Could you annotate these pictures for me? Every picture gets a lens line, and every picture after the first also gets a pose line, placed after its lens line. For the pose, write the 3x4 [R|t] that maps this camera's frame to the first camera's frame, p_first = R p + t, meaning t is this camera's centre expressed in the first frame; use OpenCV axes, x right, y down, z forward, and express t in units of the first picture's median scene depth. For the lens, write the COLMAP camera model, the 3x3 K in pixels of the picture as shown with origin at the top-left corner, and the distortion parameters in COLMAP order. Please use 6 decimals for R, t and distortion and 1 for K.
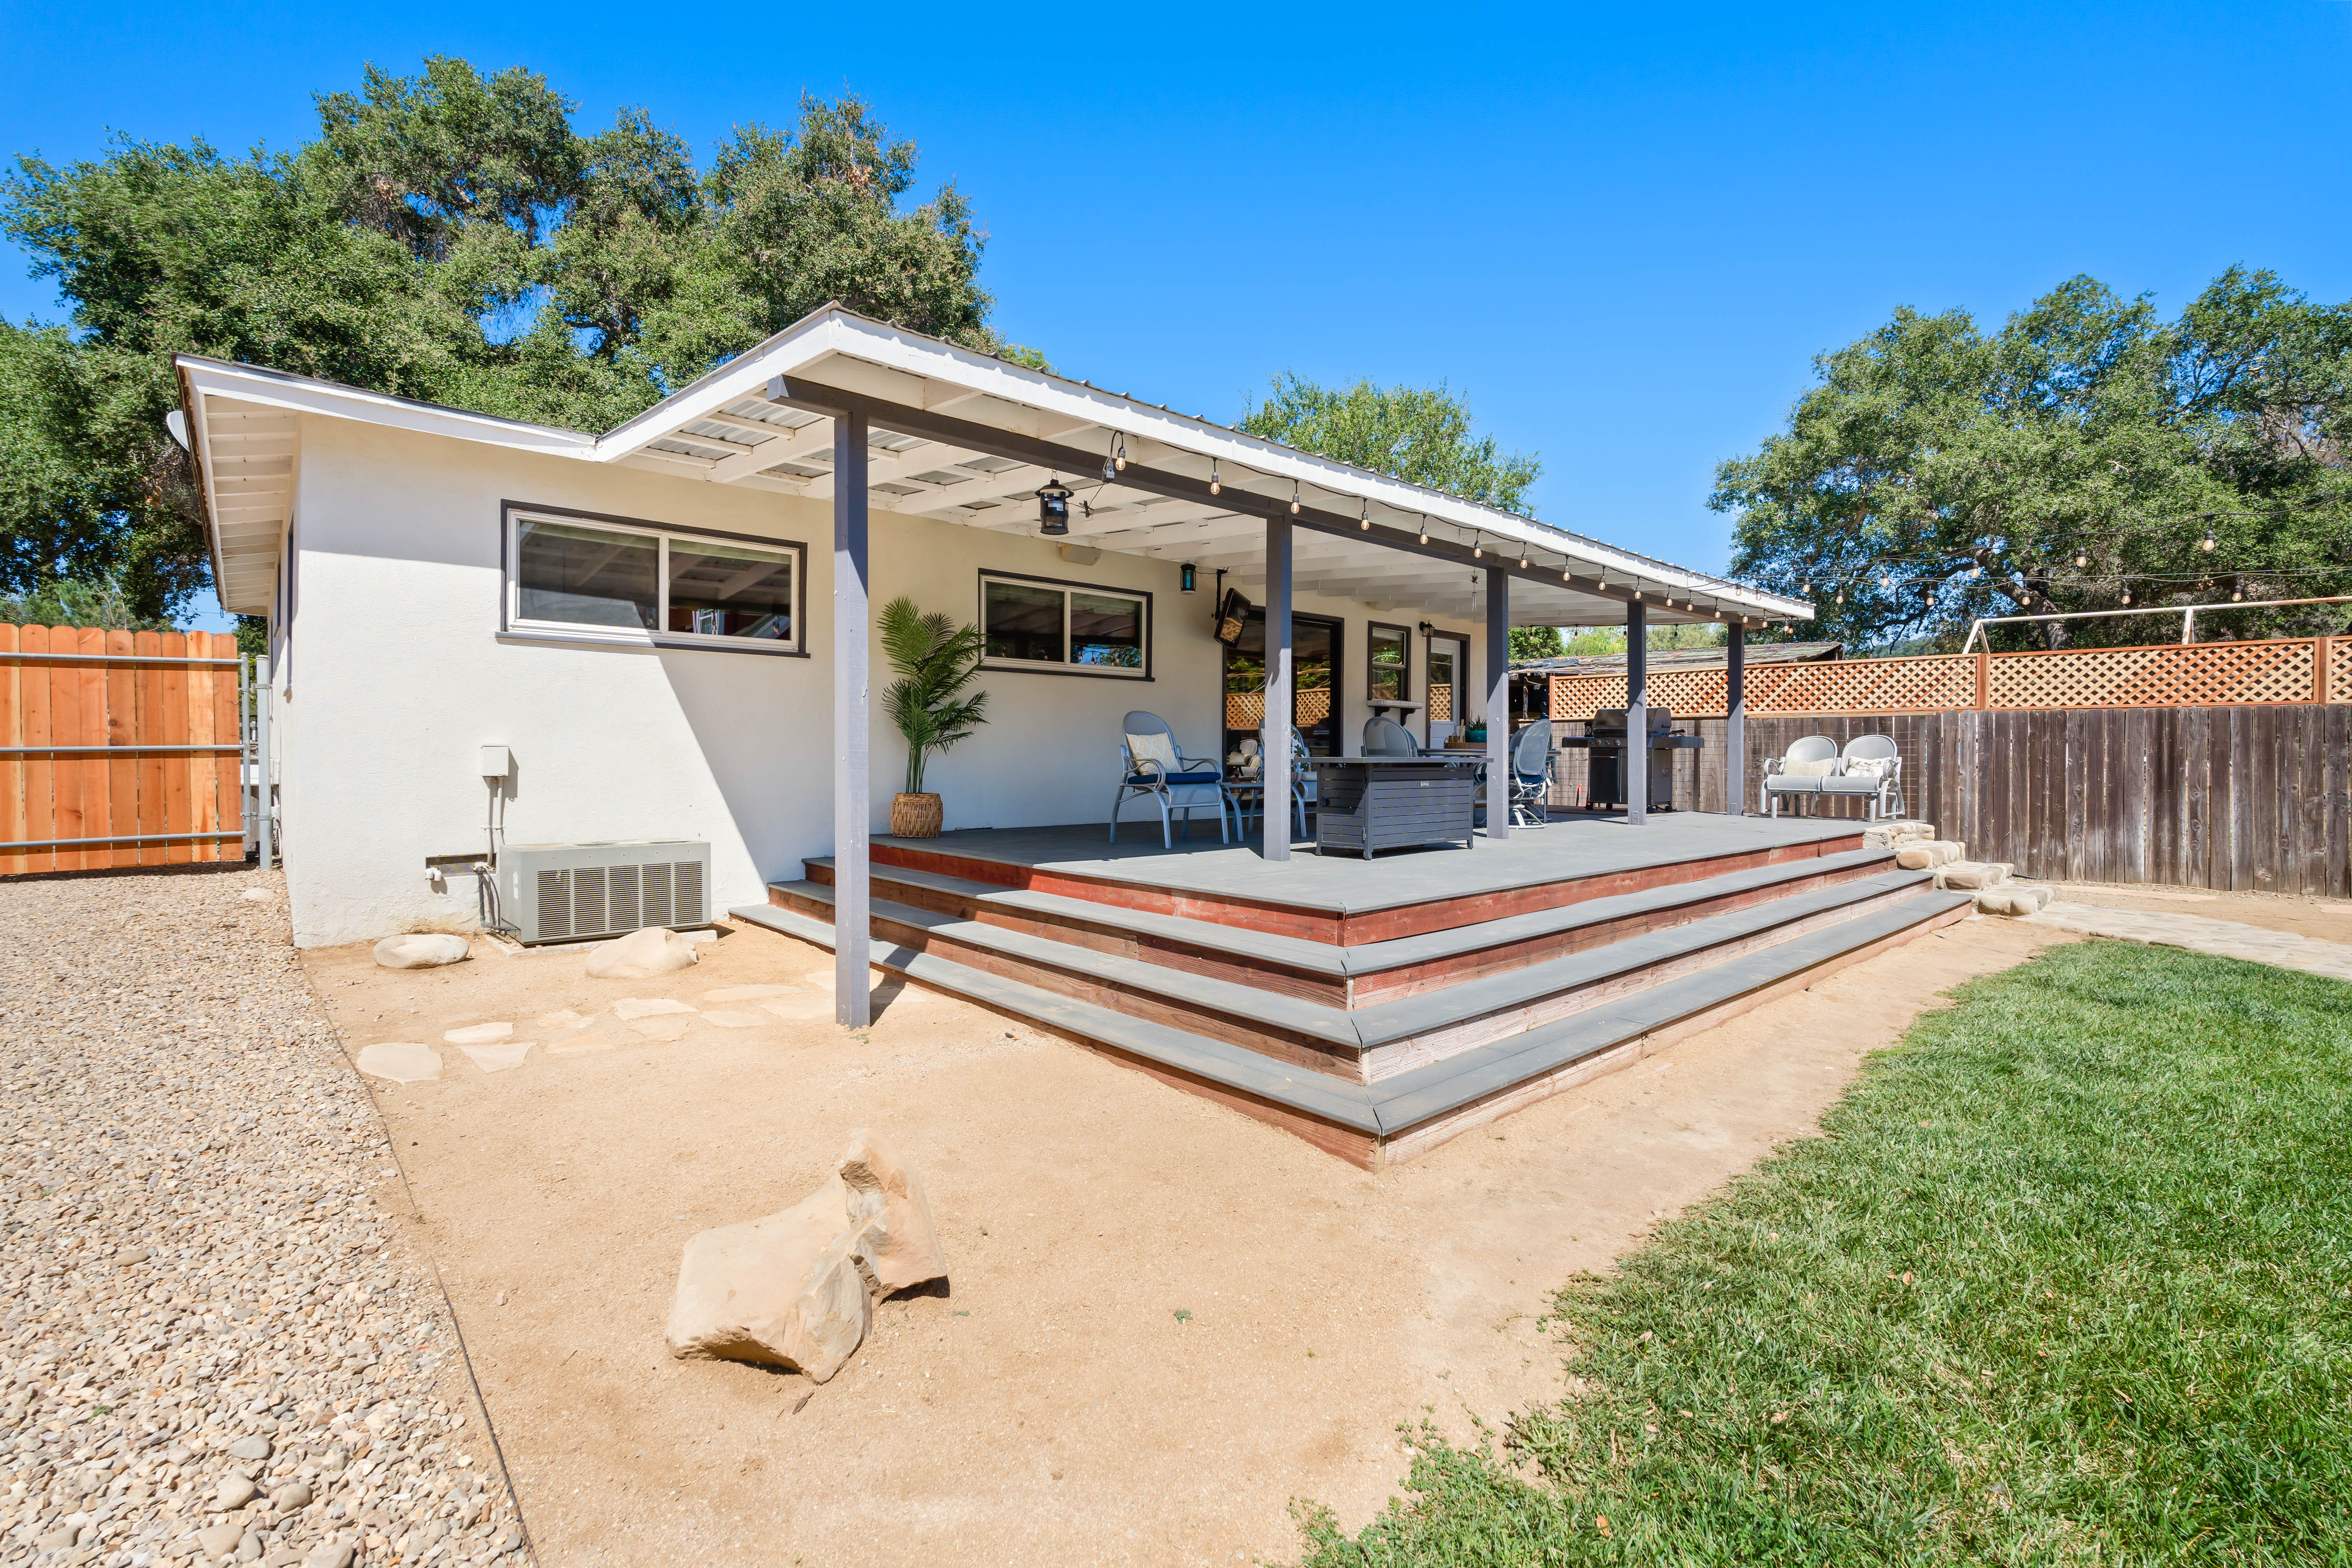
lens RADIAL K [[1039.3, 0, 1169.3], [0, 1039.3, 763.7], [0, 0, 1]] dist [-0.009114, -0.000052]
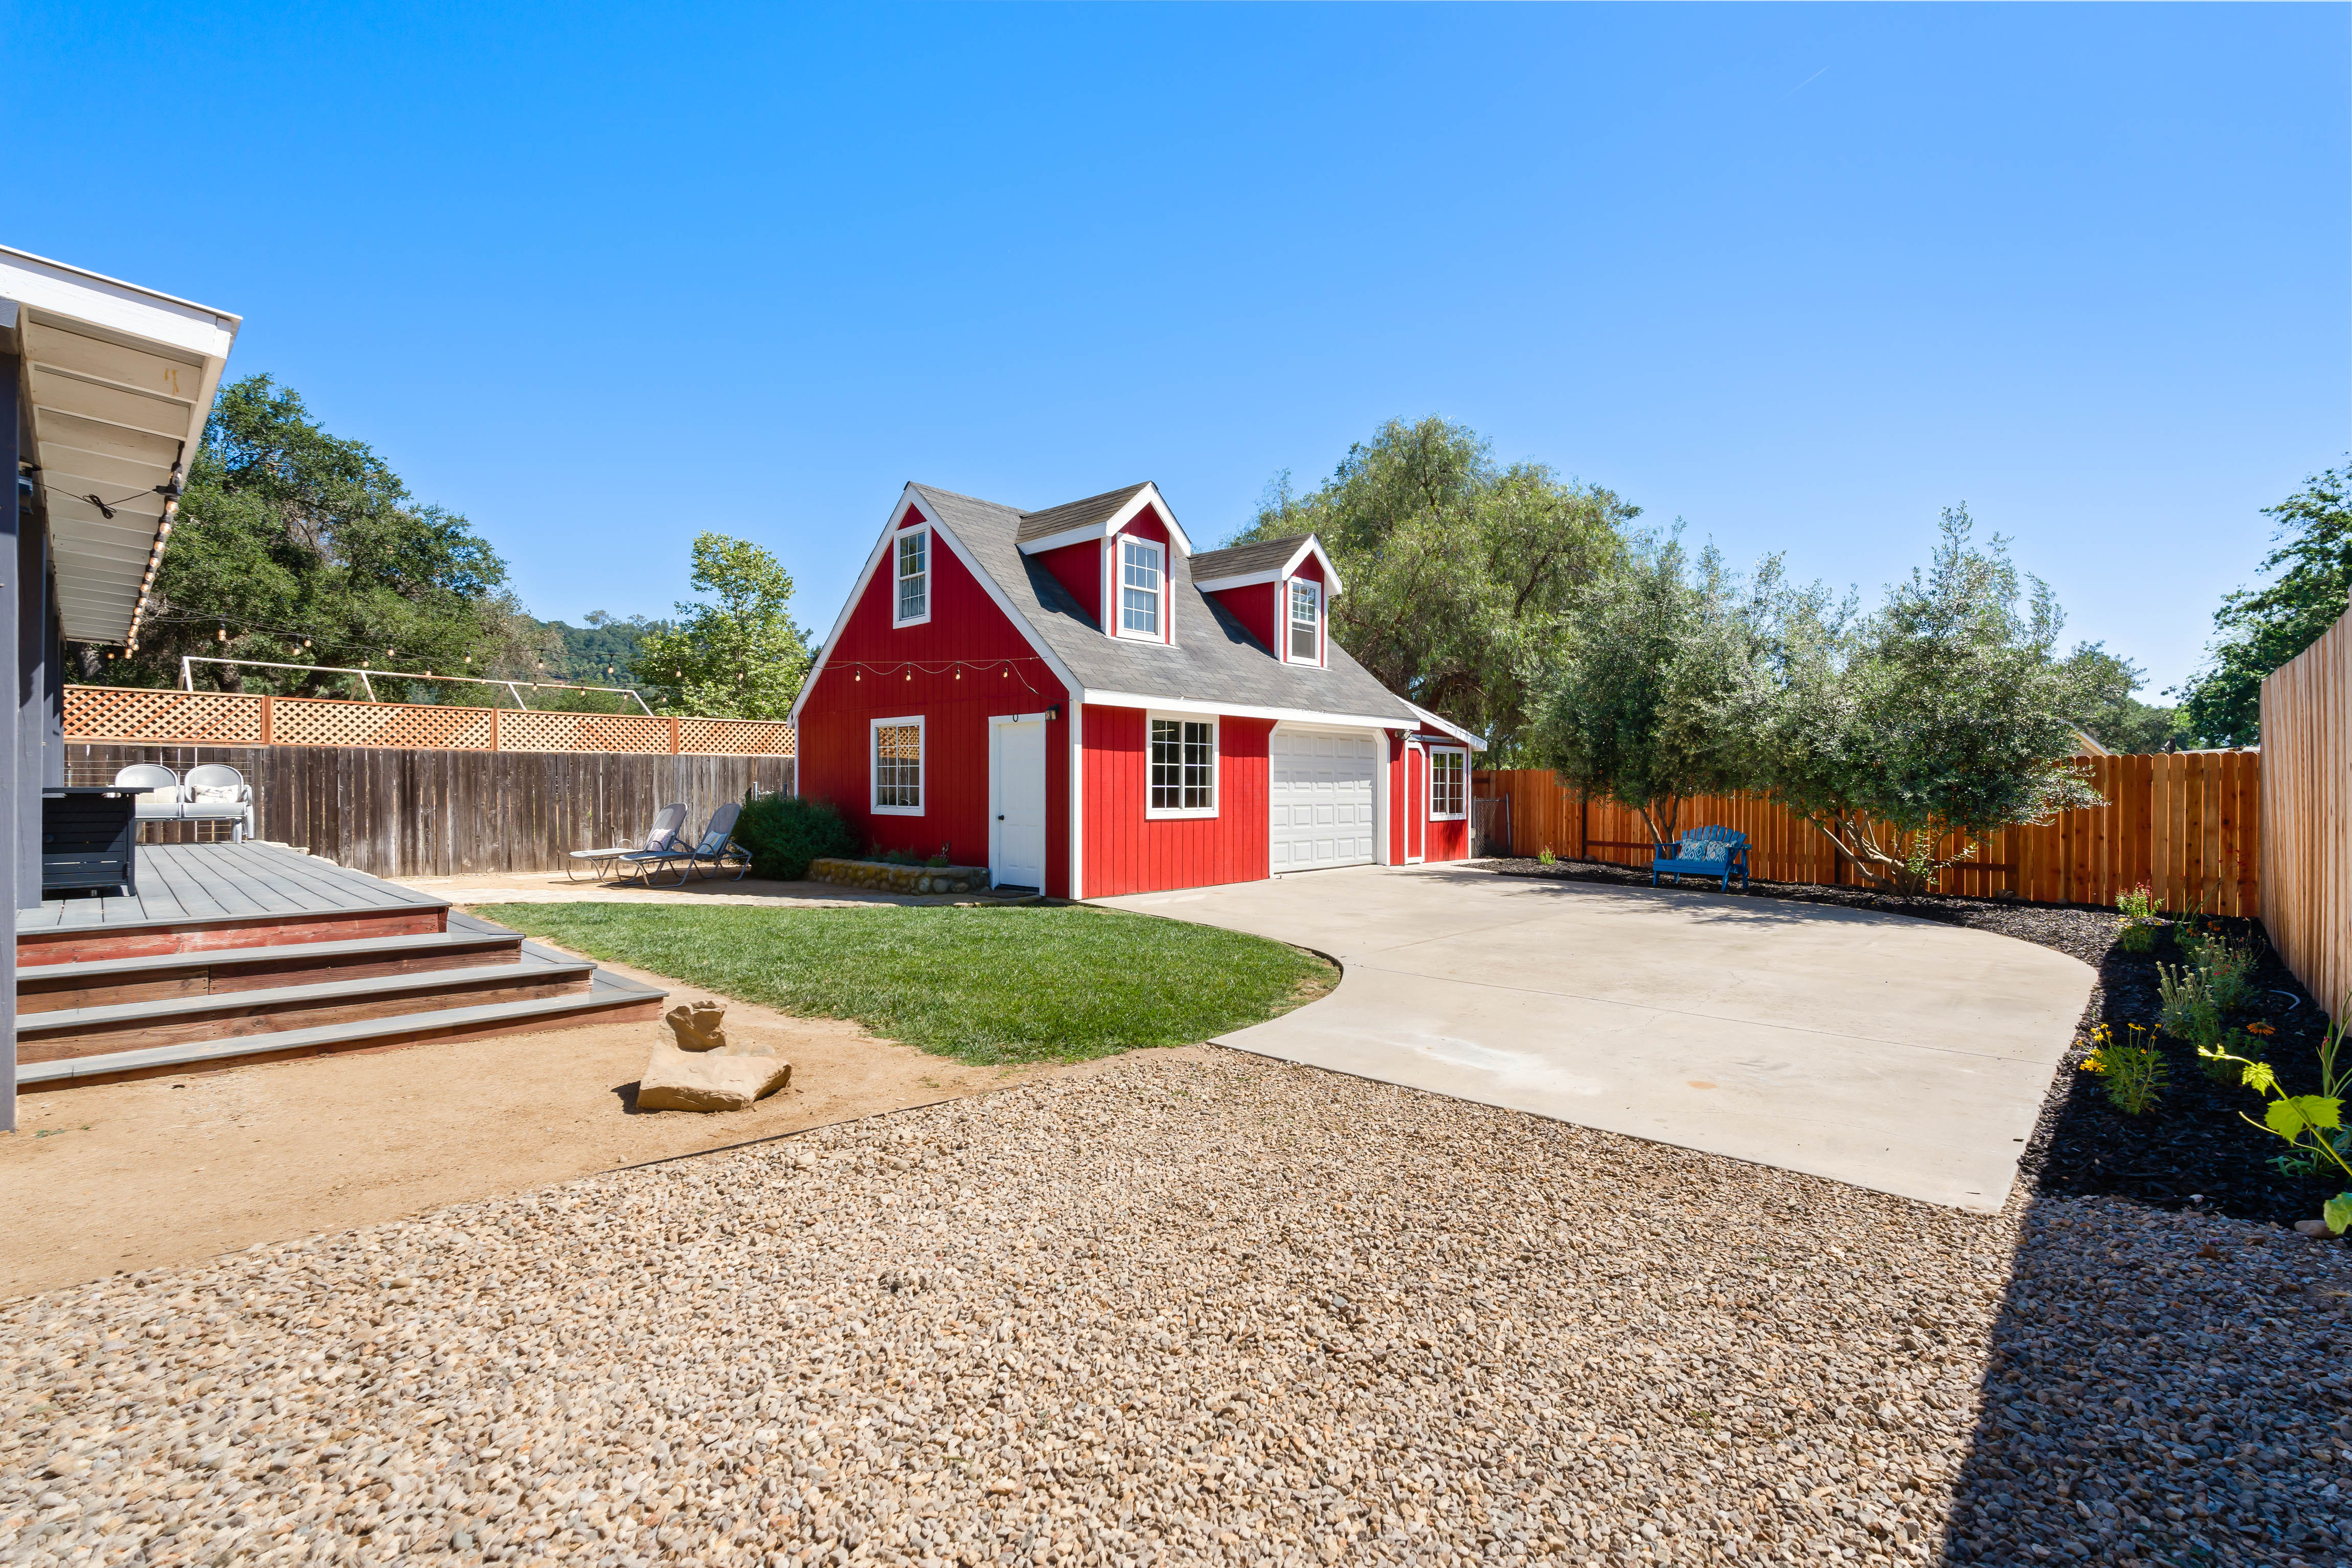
lens RADIAL K [[1039.7, 0, 1176.0], [0, 1039.7, 784.0], [0, 0, 1]] dist [-0.000738, 0.000402]
pose [[-0.081102, -0.000098, 0.996706, -0.508800], [0.004250, 0.999991, 0.000444, -0.003437], [-0.996697, 0.004272, -0.081101, 0.077286]]
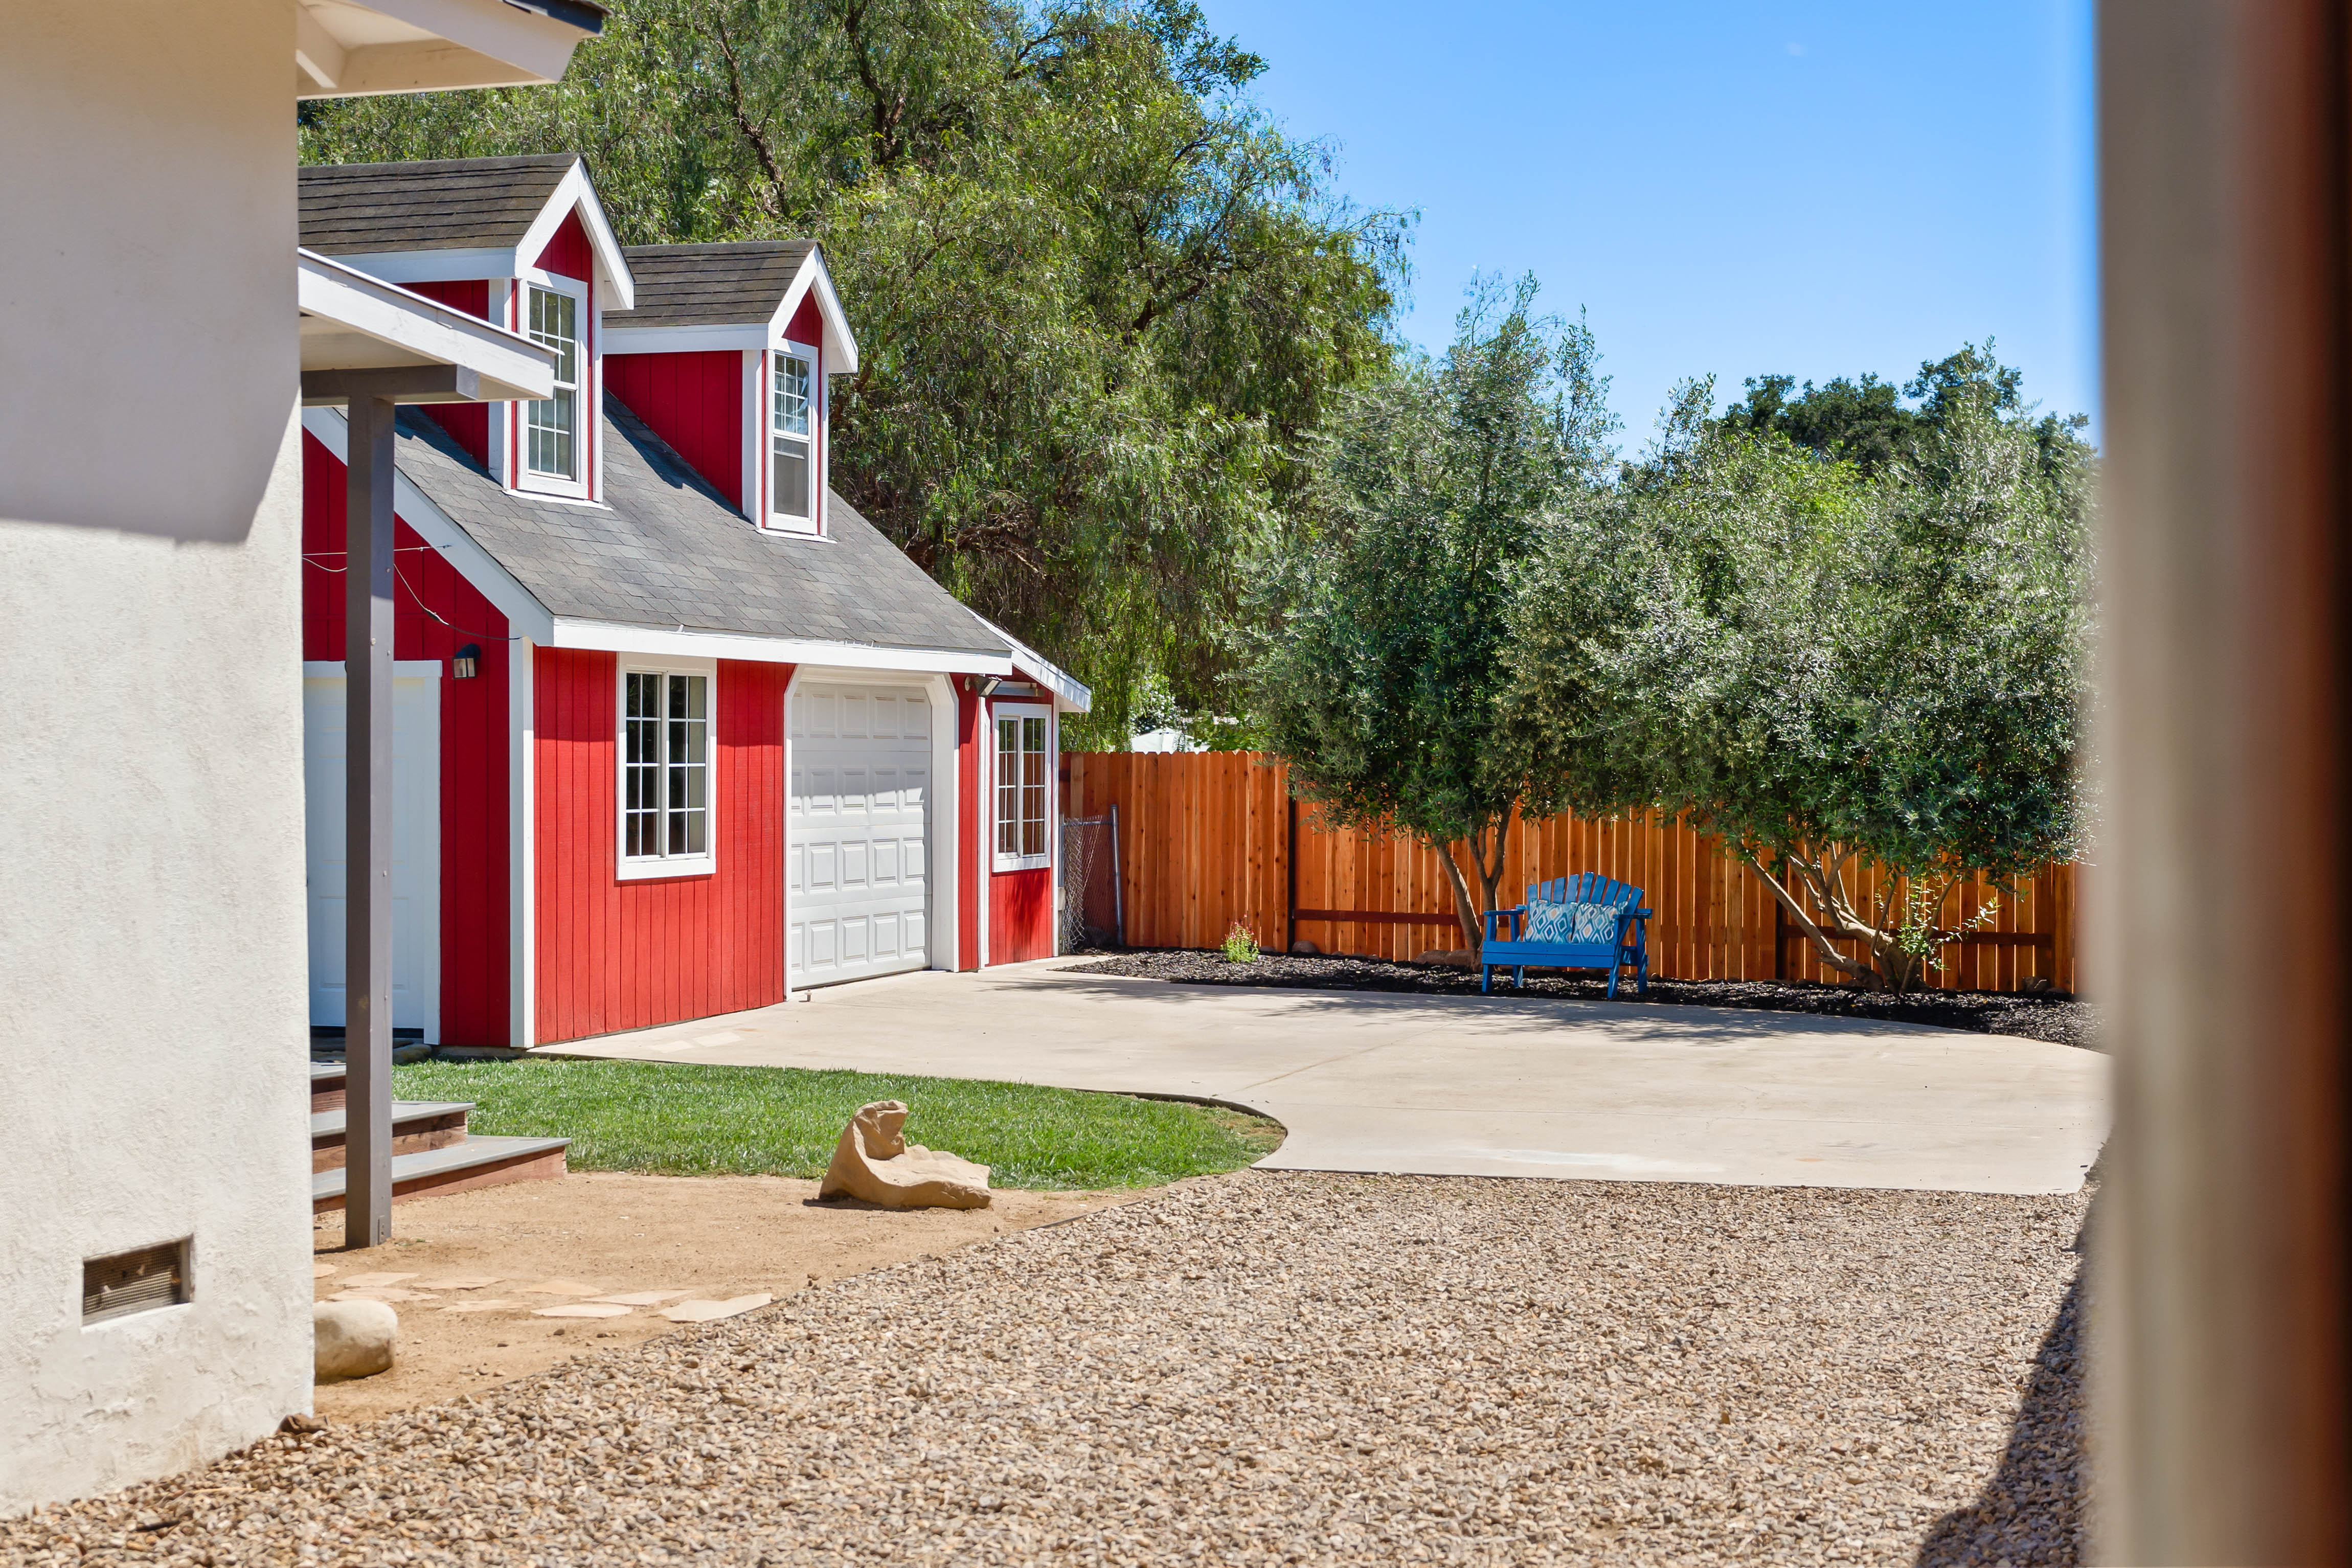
lens RADIAL K [[3535.7, 0, 1176.0], [0, 3535.7, 784.0], [0, 0, 1]] dist [-0.002640, -0.040655]
pose [[-0.504670, -0.010692, 0.863246, -1.189667], [0.003342, 0.999892, 0.014338, -0.044559], [-0.863306, 0.010121, -0.504580, 0.765315]]
